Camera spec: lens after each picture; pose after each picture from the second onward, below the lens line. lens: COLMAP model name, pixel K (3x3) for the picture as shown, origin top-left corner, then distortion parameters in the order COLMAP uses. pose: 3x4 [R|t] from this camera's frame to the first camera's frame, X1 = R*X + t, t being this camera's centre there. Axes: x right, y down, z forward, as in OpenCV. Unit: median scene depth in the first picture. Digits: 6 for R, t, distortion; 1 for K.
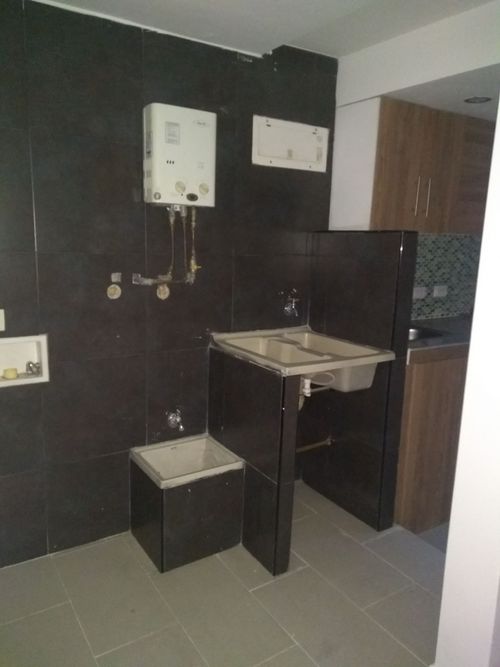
lens RADIAL K [[529.0, 0, 249.6], [0, 529.0, 333.7], [0, 0, 1]] dist [0.108080, -0.020163]
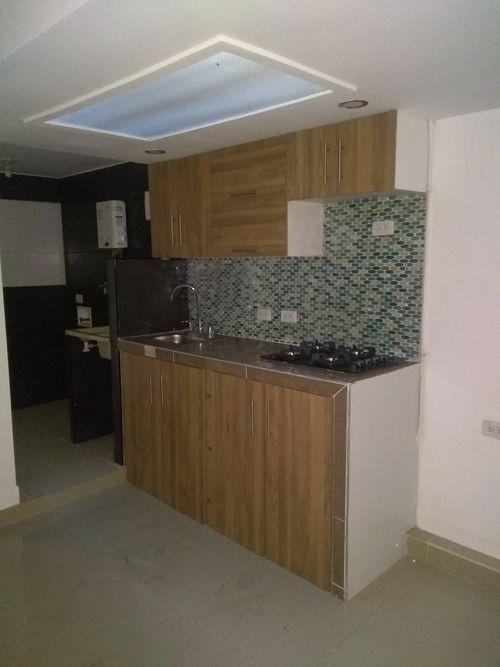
lens RADIAL K [[529.0, 0, 249.1], [0, 529.0, 333.1], [0, 0, 1]] dist [0.108080, -0.020163]
pose [[0.203687, 0.105152, -0.973373, 1.260047], [-0.165965, 0.983535, 0.071520, -0.106332], [0.964866, 0.146978, 0.217785, 0.739728]]
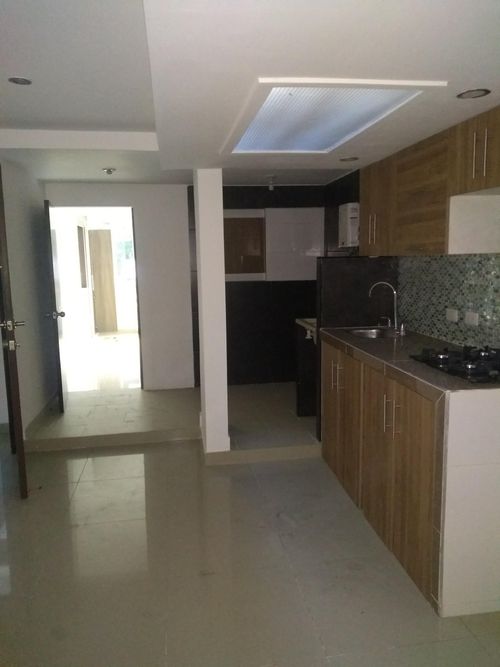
lens RADIAL K [[529.0, 0, 251.8], [0, 529.0, 331.9], [0, 0, 1]] dist [0.108080, -0.020163]
pose [[-0.414435, 0.106363, -0.903842, 1.310718], [-0.163659, 0.968246, 0.188984, -0.166367], [0.895243, 0.226243, -0.383868, 1.028995]]
